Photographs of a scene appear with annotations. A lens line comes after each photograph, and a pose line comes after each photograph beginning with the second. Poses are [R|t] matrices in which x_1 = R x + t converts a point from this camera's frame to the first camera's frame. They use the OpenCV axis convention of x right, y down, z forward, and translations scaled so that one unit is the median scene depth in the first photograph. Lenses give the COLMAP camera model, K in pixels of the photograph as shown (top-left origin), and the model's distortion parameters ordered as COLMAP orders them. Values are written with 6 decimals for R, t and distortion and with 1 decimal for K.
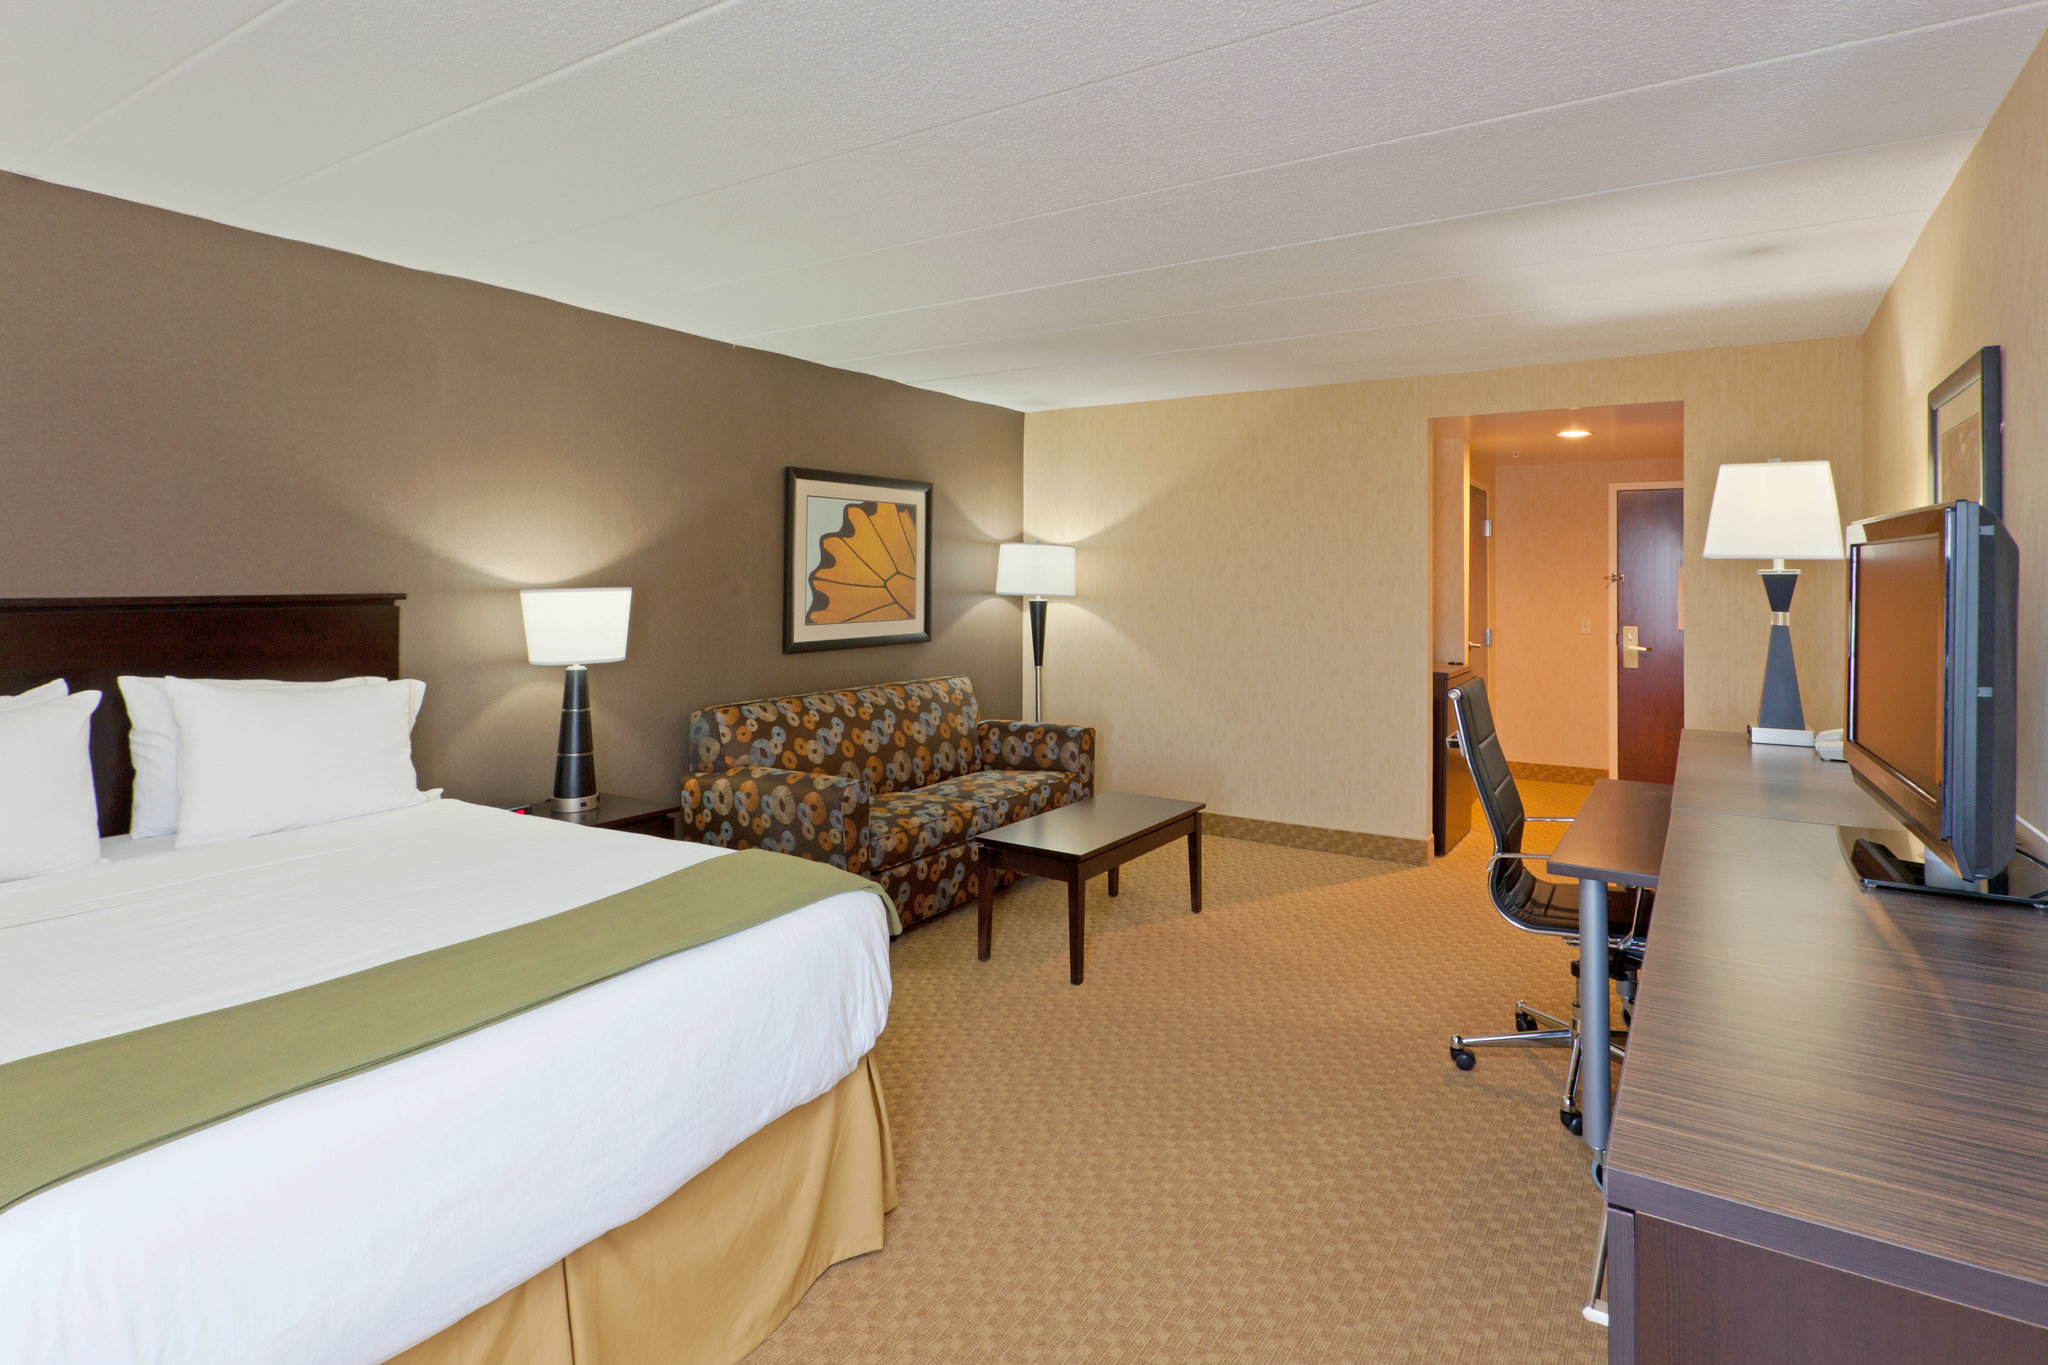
lens RADIAL K [[1040.2, 0, 1014.2], [0, 1040.2, 684.4], [0, 0, 1]] dist [-0.018711, 0.000716]
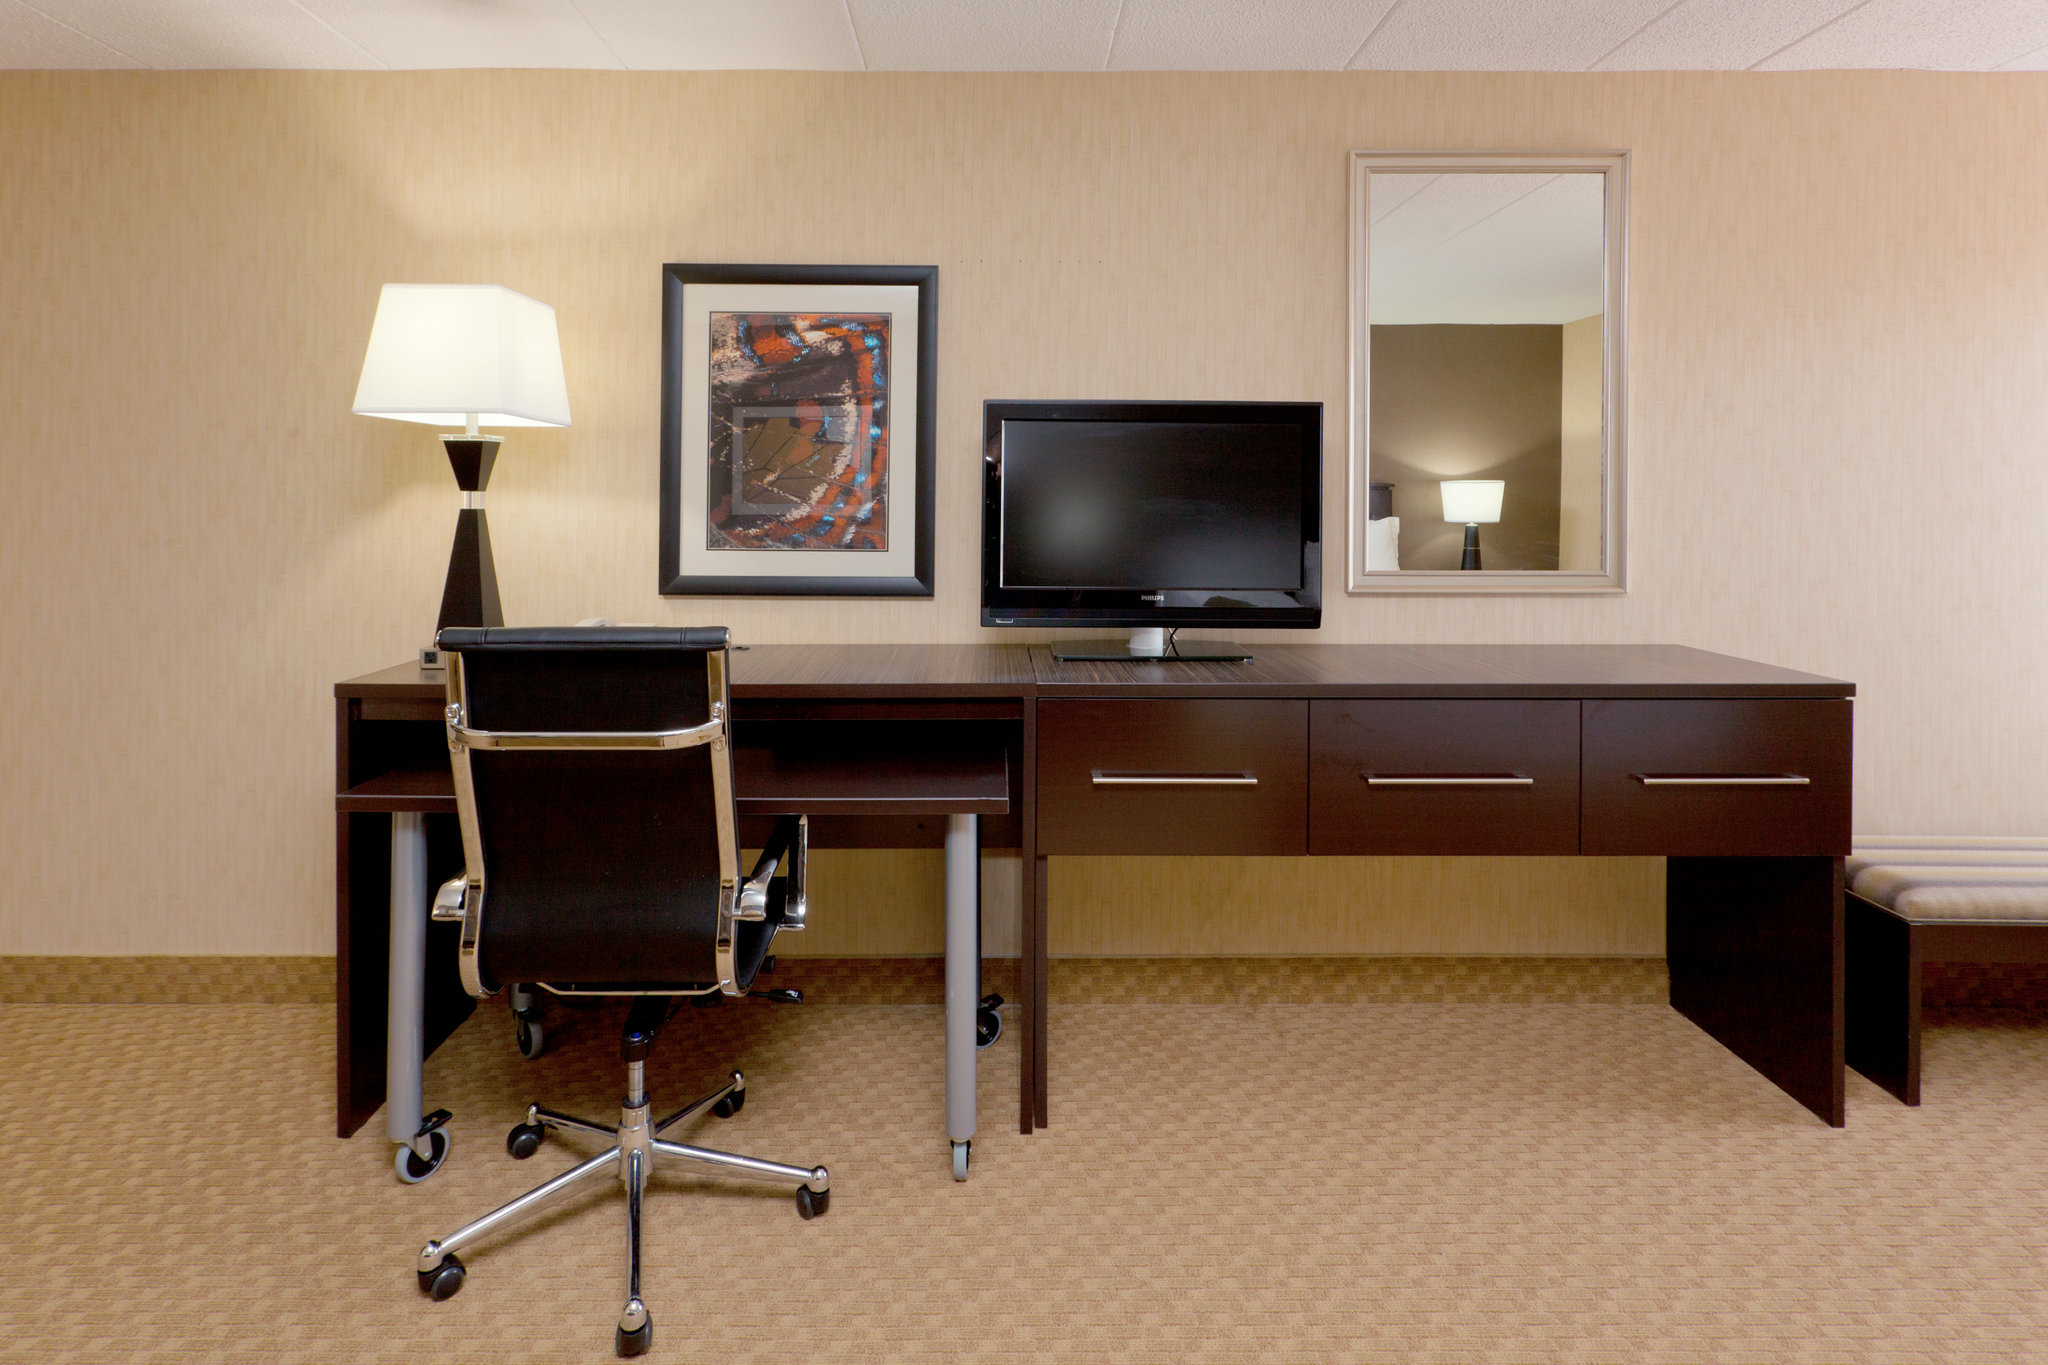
lens RADIAL K [[1050.5, 0, 996.3], [0, 1050.5, 498.3], [0, 0, 1]] dist [0.002523, -0.000385]
pose [[-0.536700, -0.013059, 0.843672, -0.072530], [0.085542, 0.993887, 0.069801, -0.055633], [-0.839426, 0.109631, -0.532302, 0.703902]]
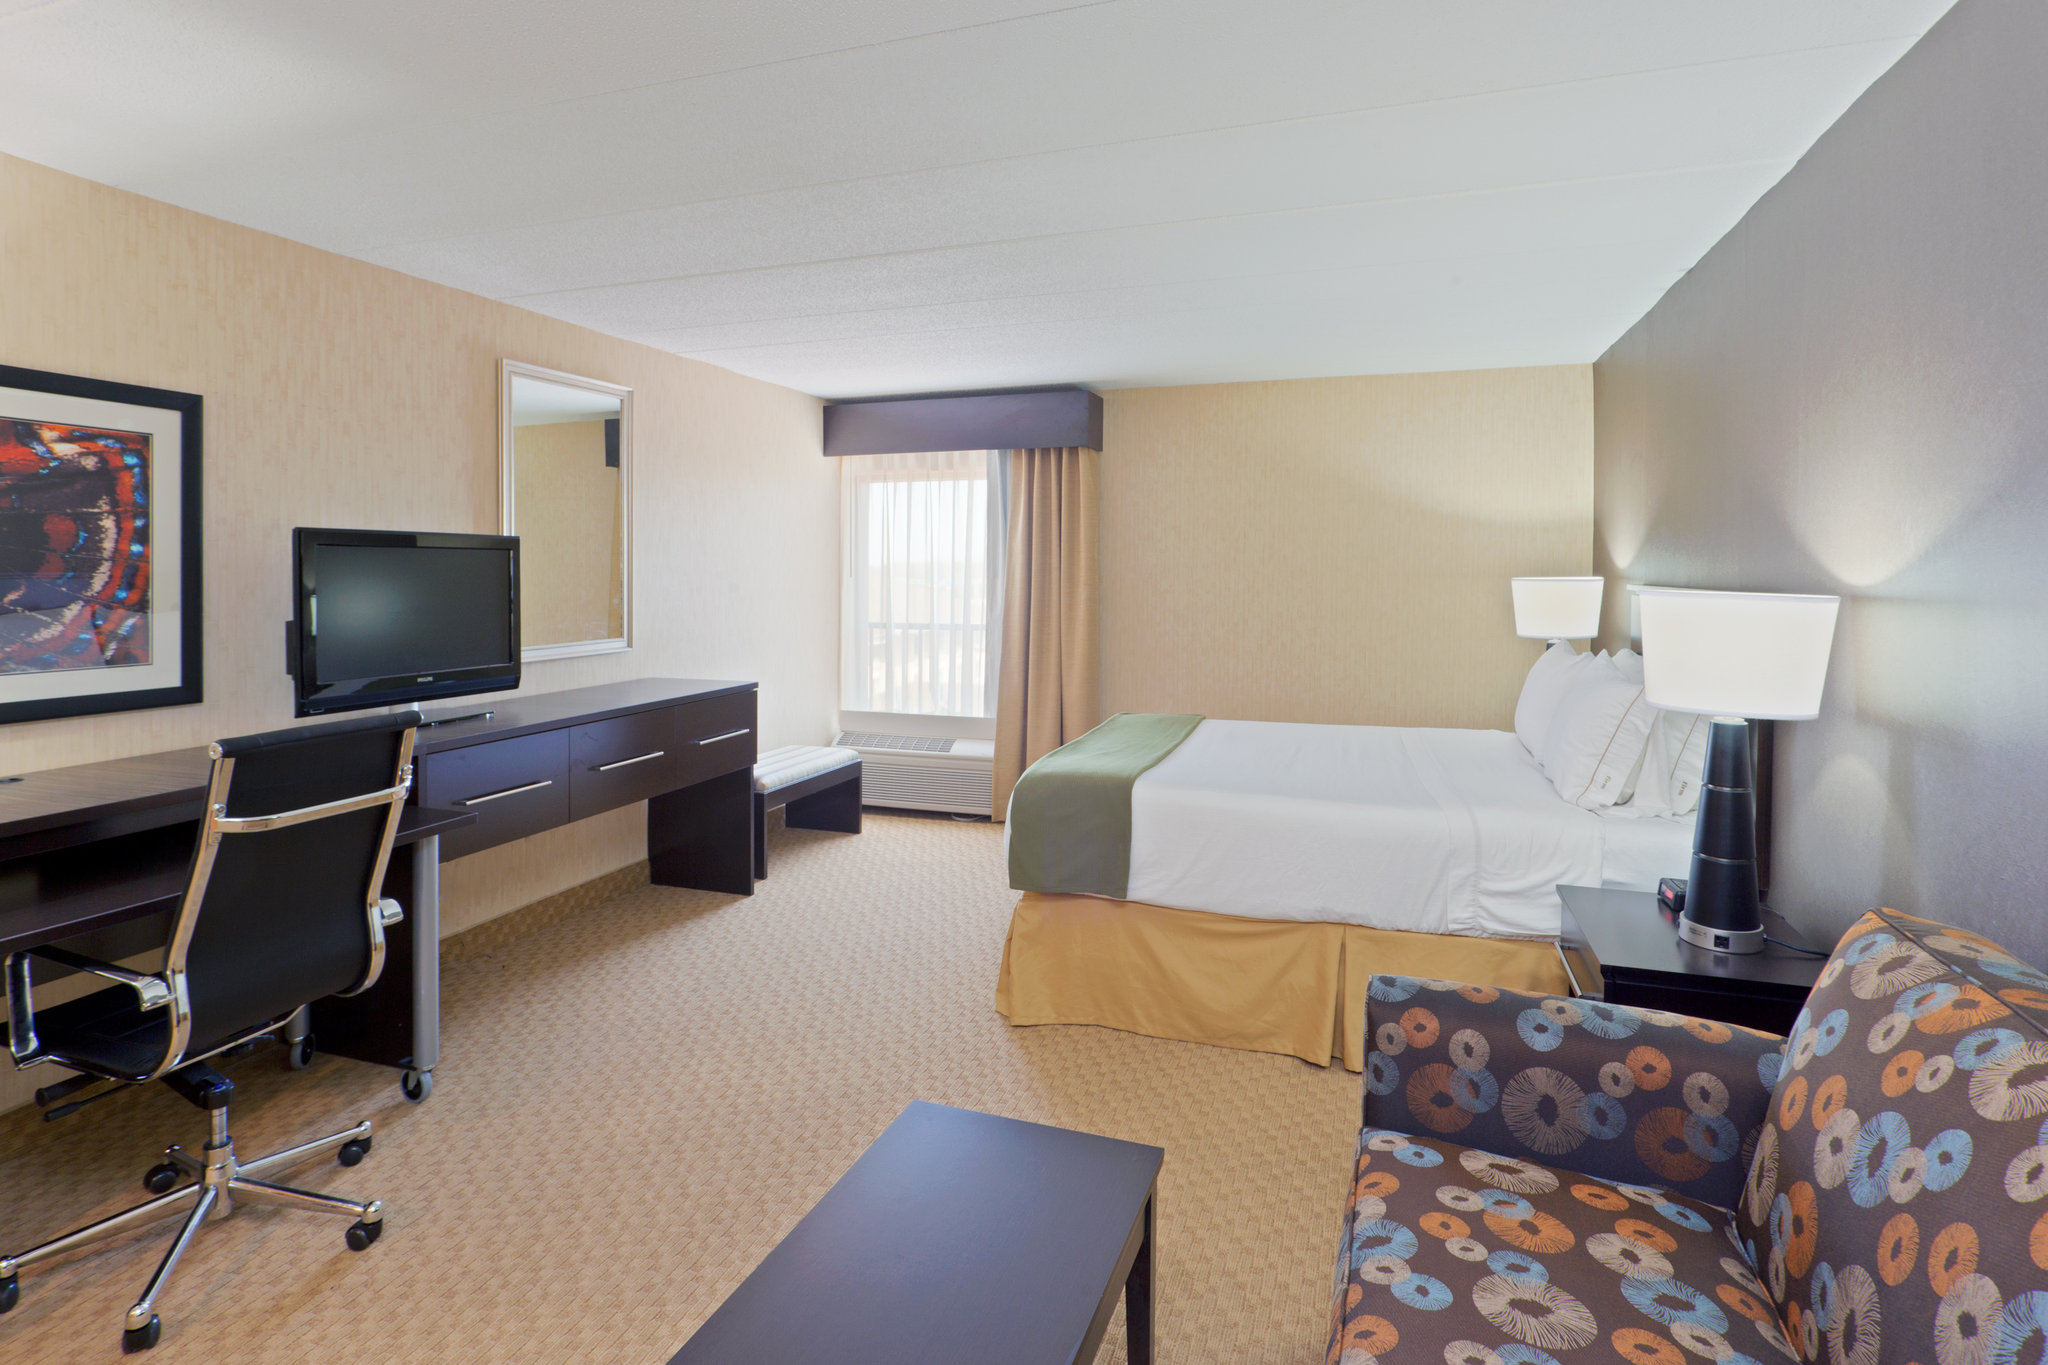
lens RADIAL K [[1040.2, 0, 1008.4], [0, 1040.2, 687.2], [0, 0, 1]] dist [-0.018711, 0.000716]
pose [[-0.975692, 0.020563, -0.218179, 0.094579], [-0.027384, 0.976345, 0.214478, -0.116577], [0.217428, 0.215239, -0.952049, 1.109041]]
